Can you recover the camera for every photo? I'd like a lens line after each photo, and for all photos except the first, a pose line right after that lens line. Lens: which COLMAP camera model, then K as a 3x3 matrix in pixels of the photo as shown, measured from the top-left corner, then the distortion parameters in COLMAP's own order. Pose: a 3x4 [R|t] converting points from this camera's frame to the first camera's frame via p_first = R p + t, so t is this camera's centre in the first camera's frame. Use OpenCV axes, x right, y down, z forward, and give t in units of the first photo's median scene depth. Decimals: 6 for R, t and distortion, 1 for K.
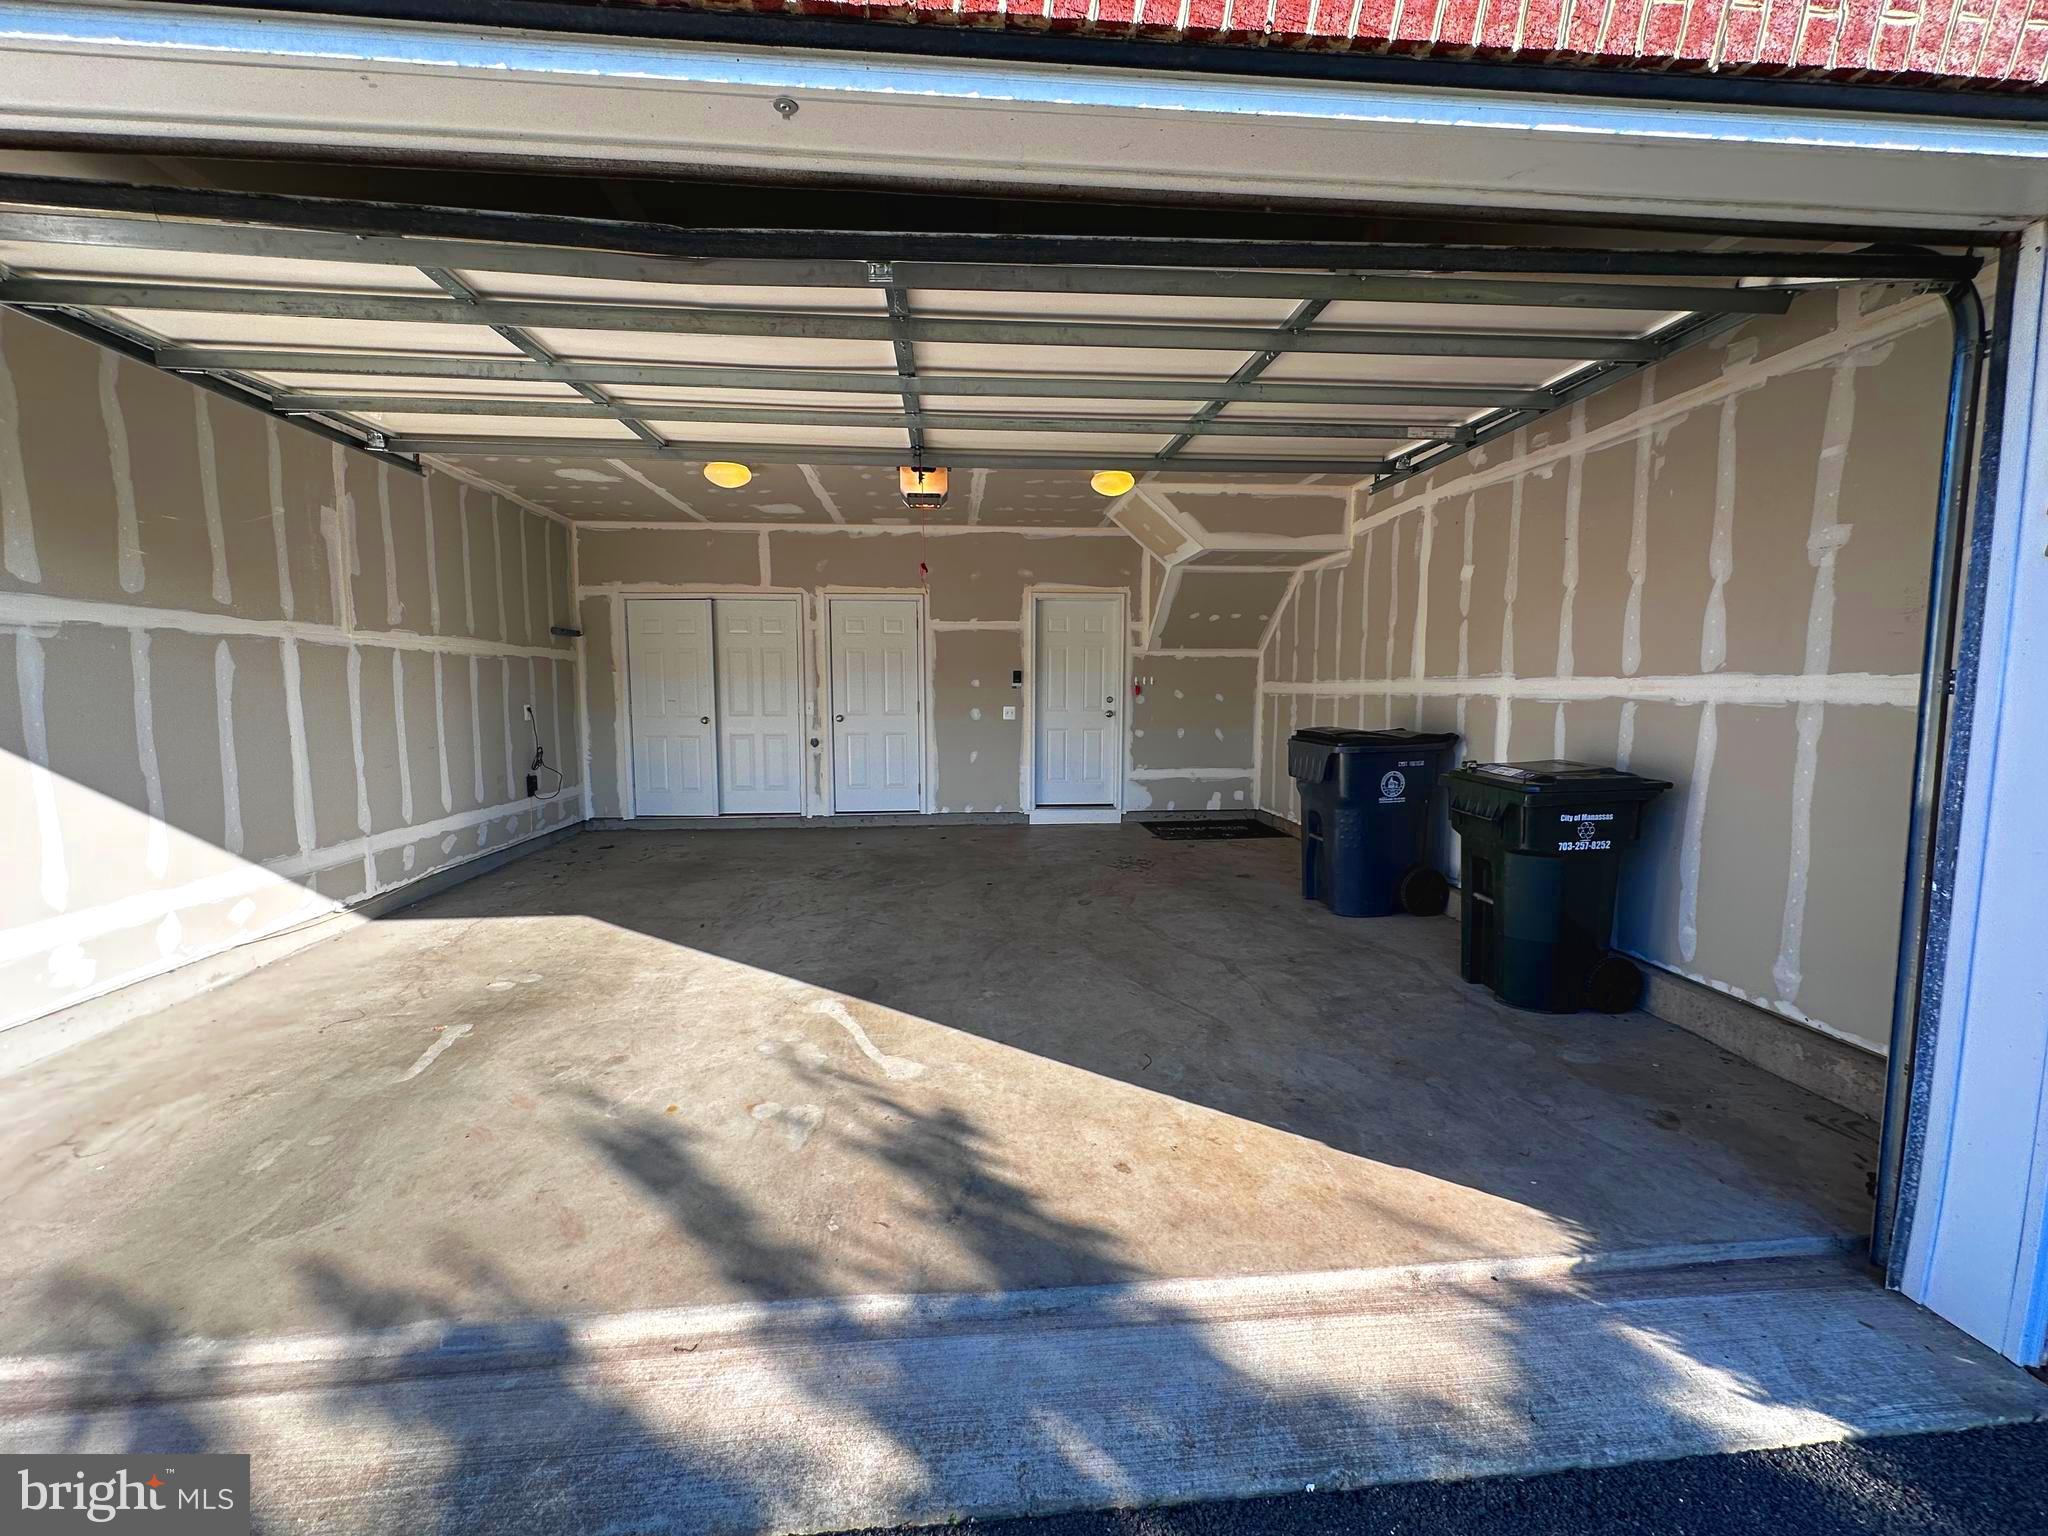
lens RADIAL K [[820.3, 0, 1025.1], [0, 820.3, 767.5], [0, 0, 1]] dist [-0.002995, 0.000617]
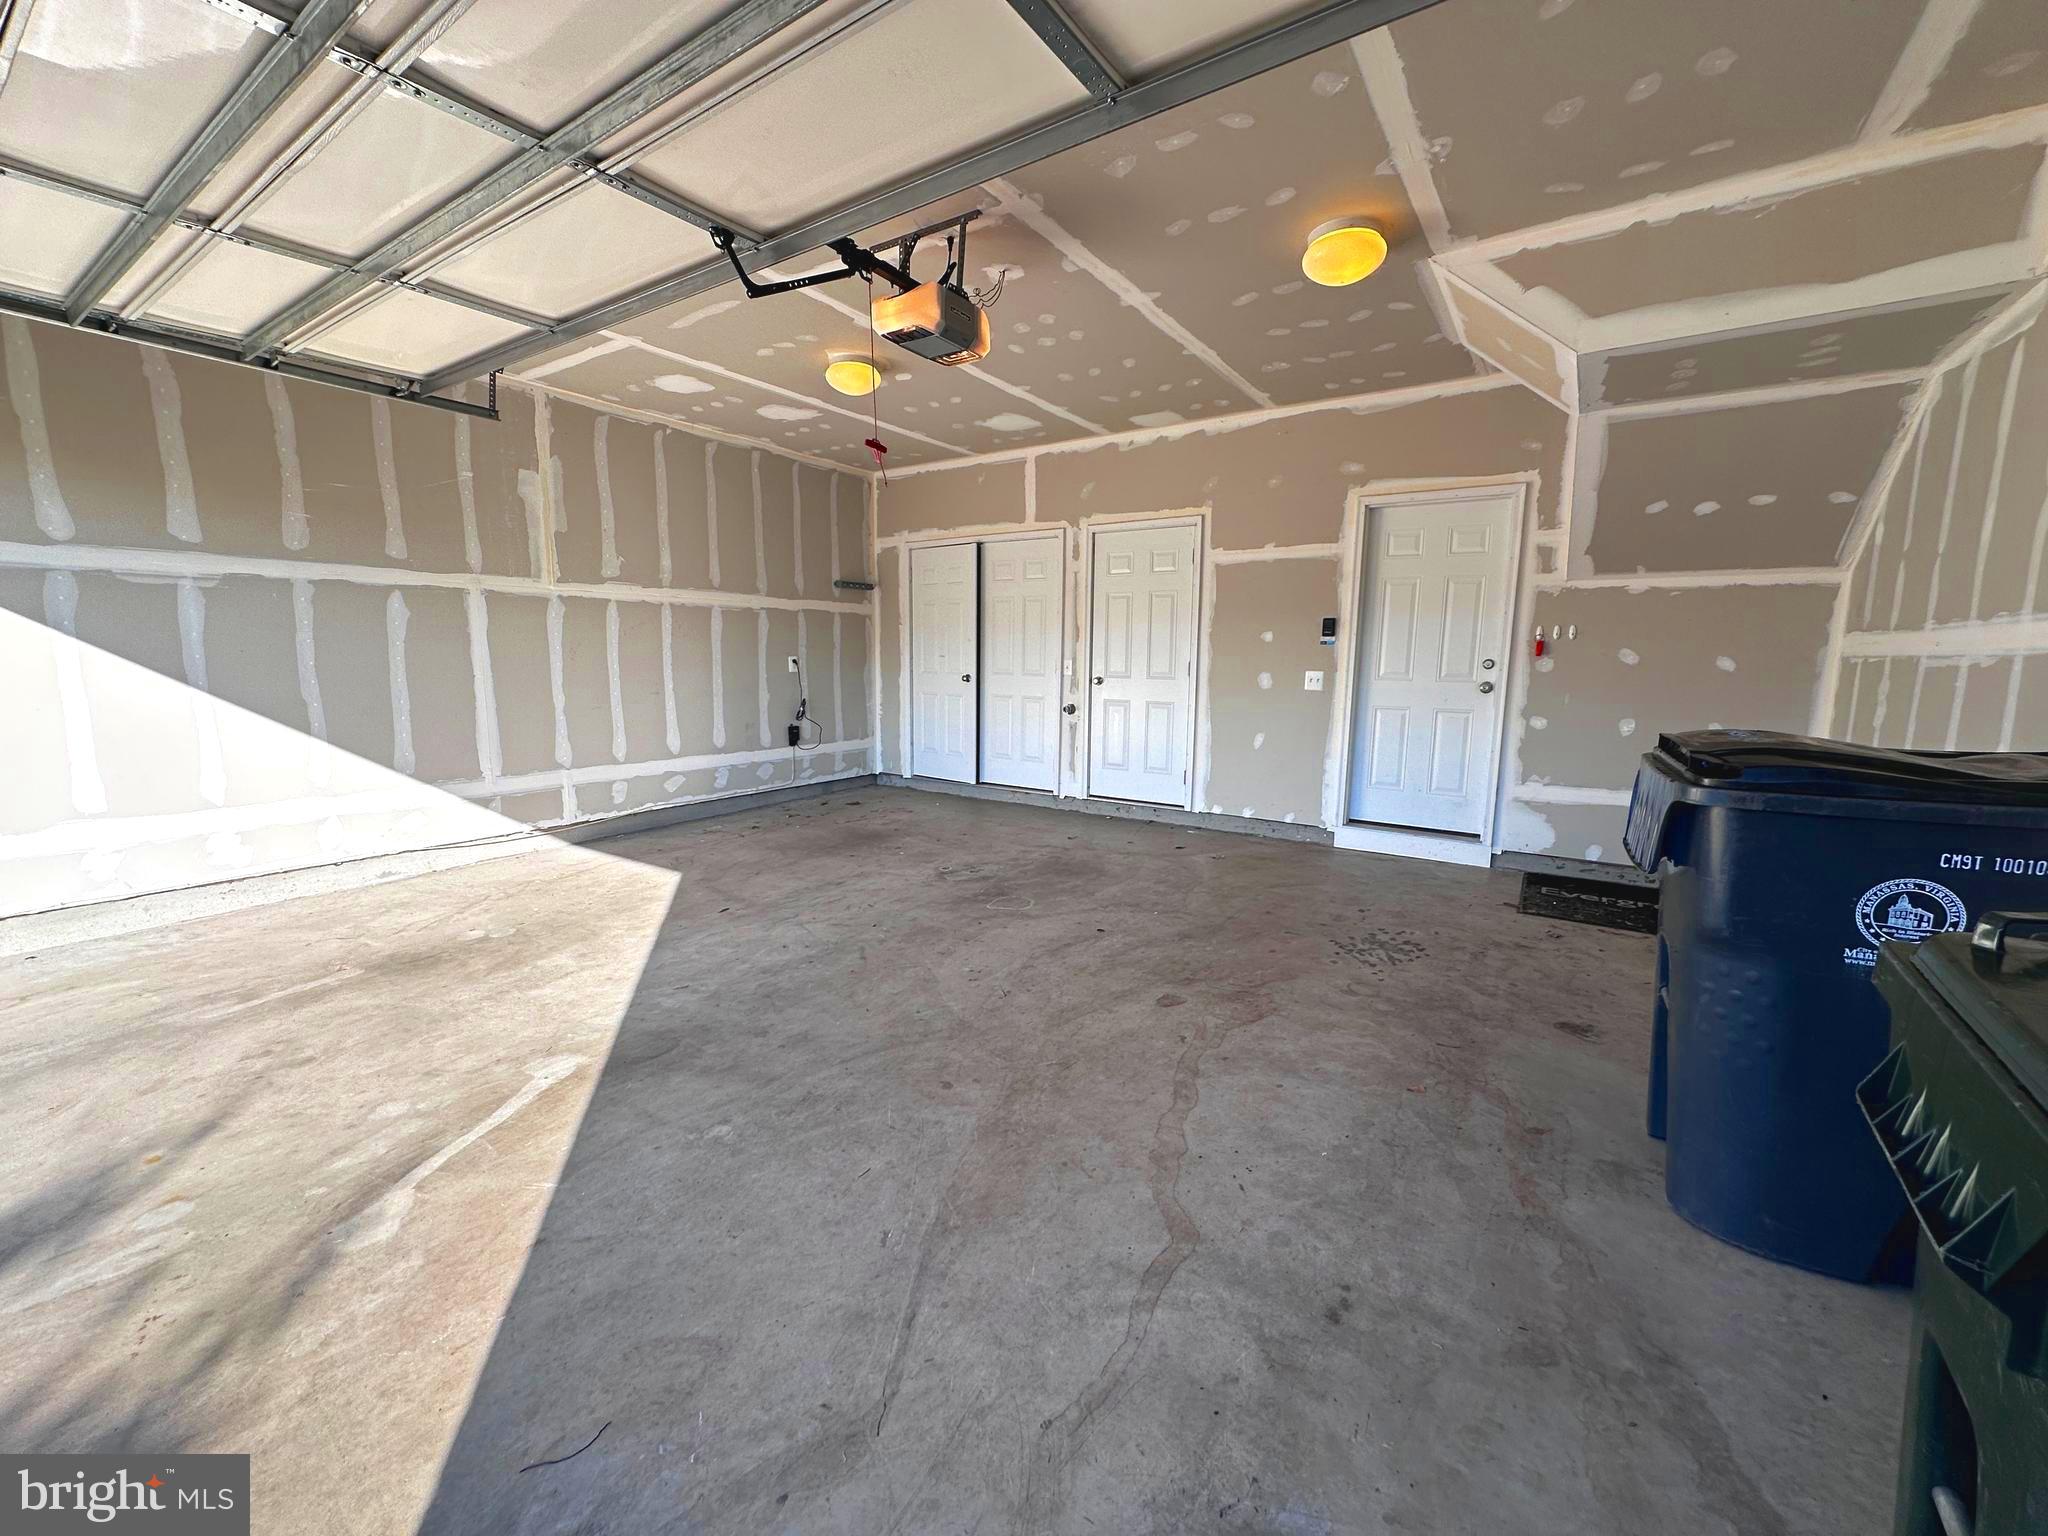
lens RADIAL K [[820.3, 0, 1024.1], [0, 820.3, 766.7], [0, 0, 1]] dist [-0.002995, 0.000617]
pose [[0.775731, 0.096531, -0.623637, 0.308071], [-0.072135, 0.995318, 0.064335, -0.029562], [0.626927, -0.004920, 0.779062, 0.430766]]
